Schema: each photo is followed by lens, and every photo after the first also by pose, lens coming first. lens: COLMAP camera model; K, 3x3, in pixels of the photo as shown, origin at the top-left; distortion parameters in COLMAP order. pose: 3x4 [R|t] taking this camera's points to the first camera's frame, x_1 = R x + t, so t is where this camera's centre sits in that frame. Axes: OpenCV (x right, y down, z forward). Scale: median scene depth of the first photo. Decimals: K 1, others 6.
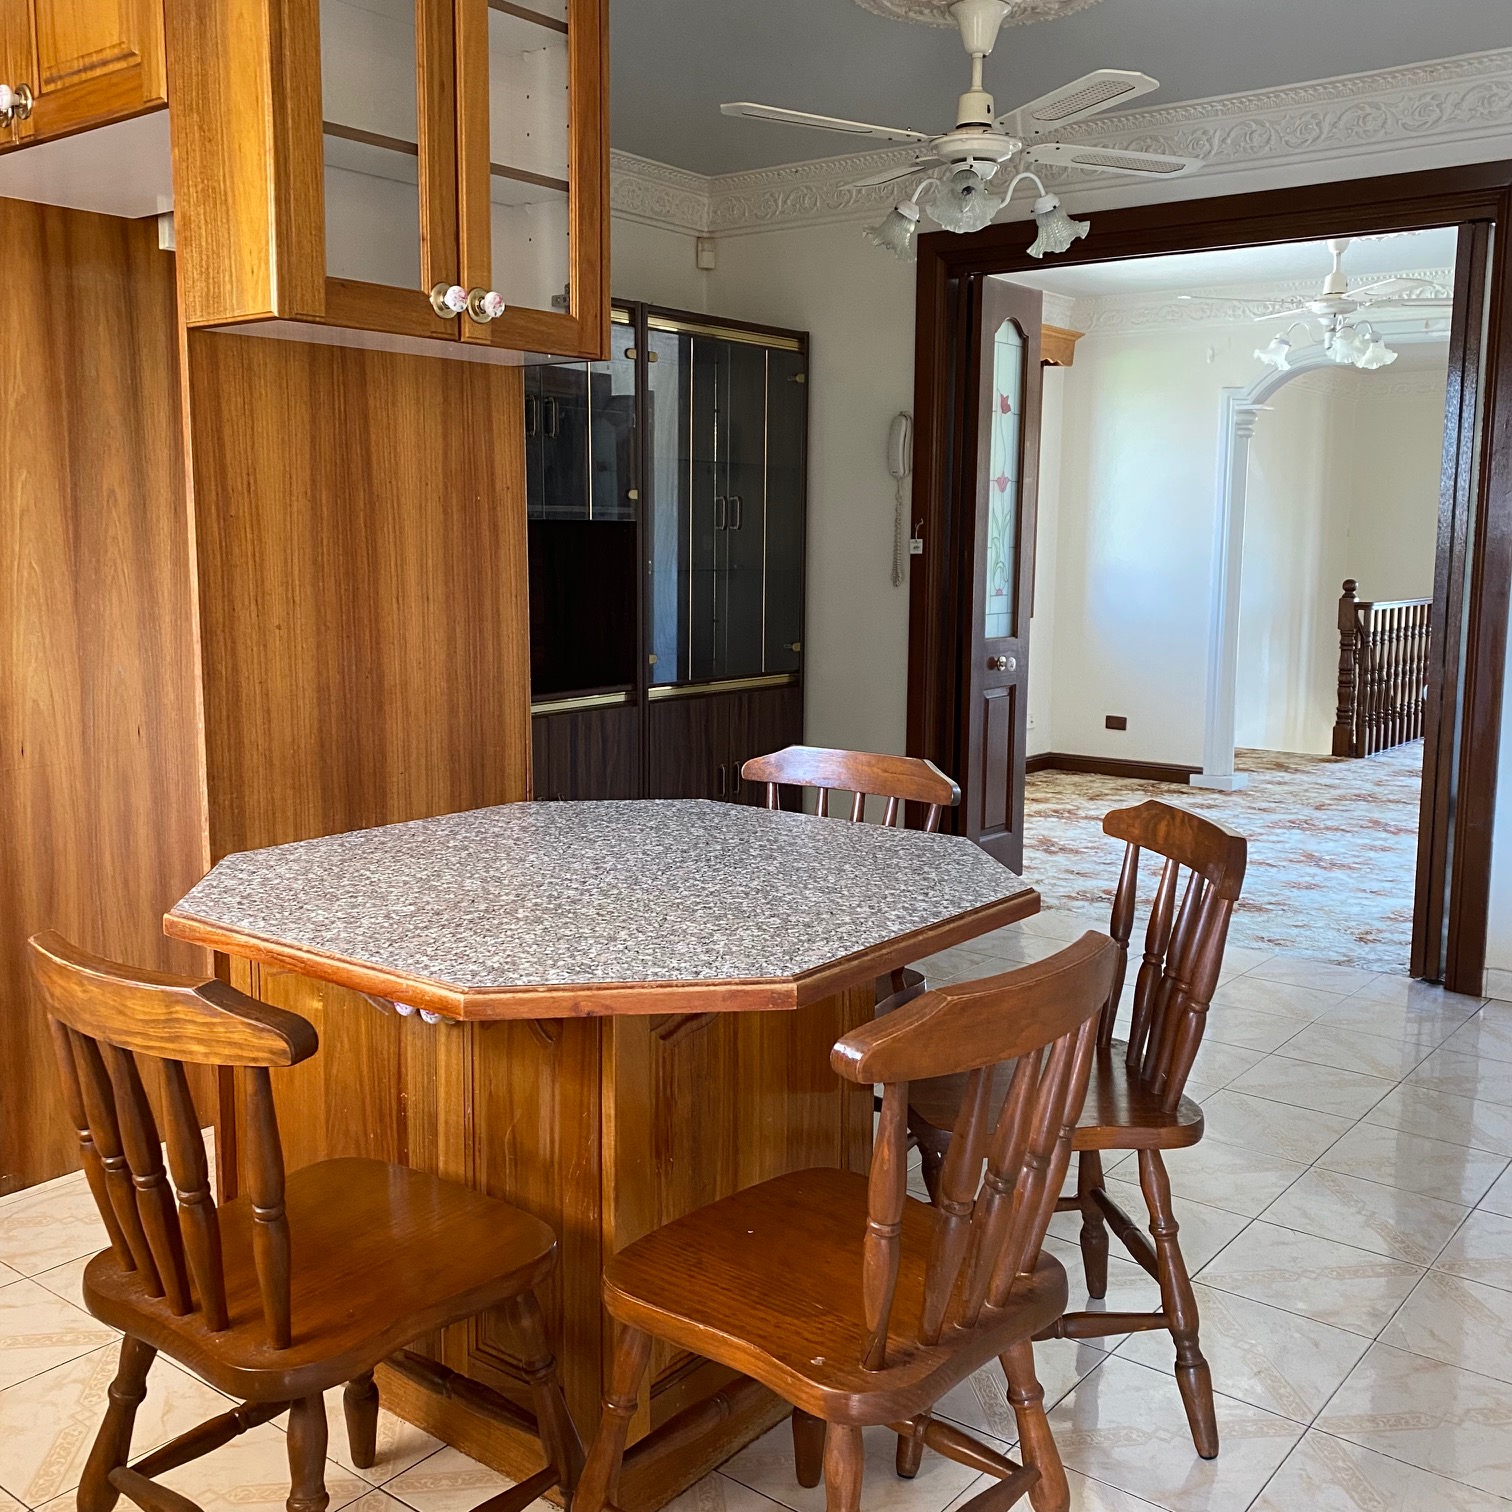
lens RADIAL K [[1547.5, 0, 756.2], [0, 1547.5, 725.9], [0, 0, 1]] dist [0.007373, 0.001572]
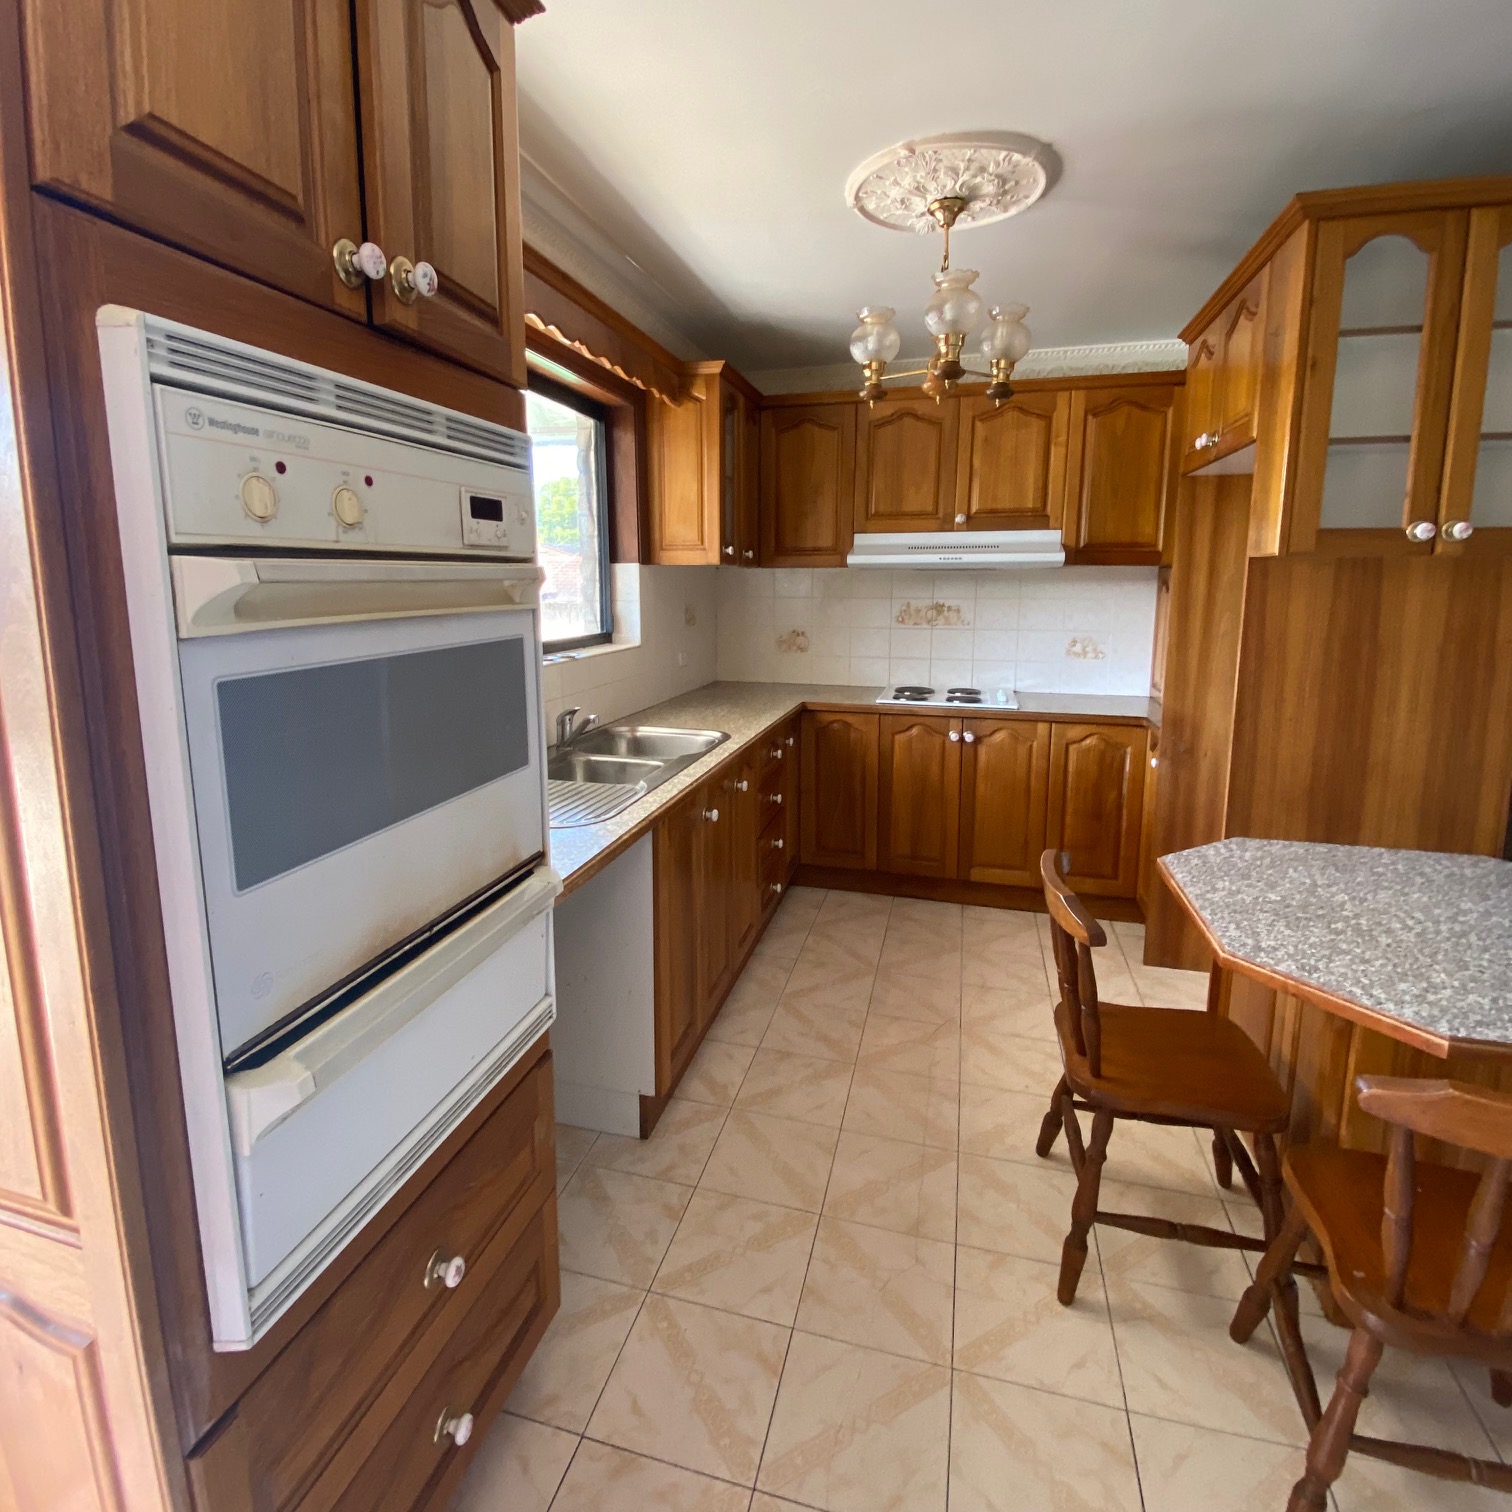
lens RADIAL K [[806.9, 0, 753.5], [0, 806.9, 696.3], [0, 0, 1]] dist [-0.000364, -0.000494]
pose [[0.388044, 0.122044, -0.913524, 0.306562], [-0.113097, 0.990008, 0.084221, -0.102374], [0.914675, 0.070636, 0.397970, 0.071473]]
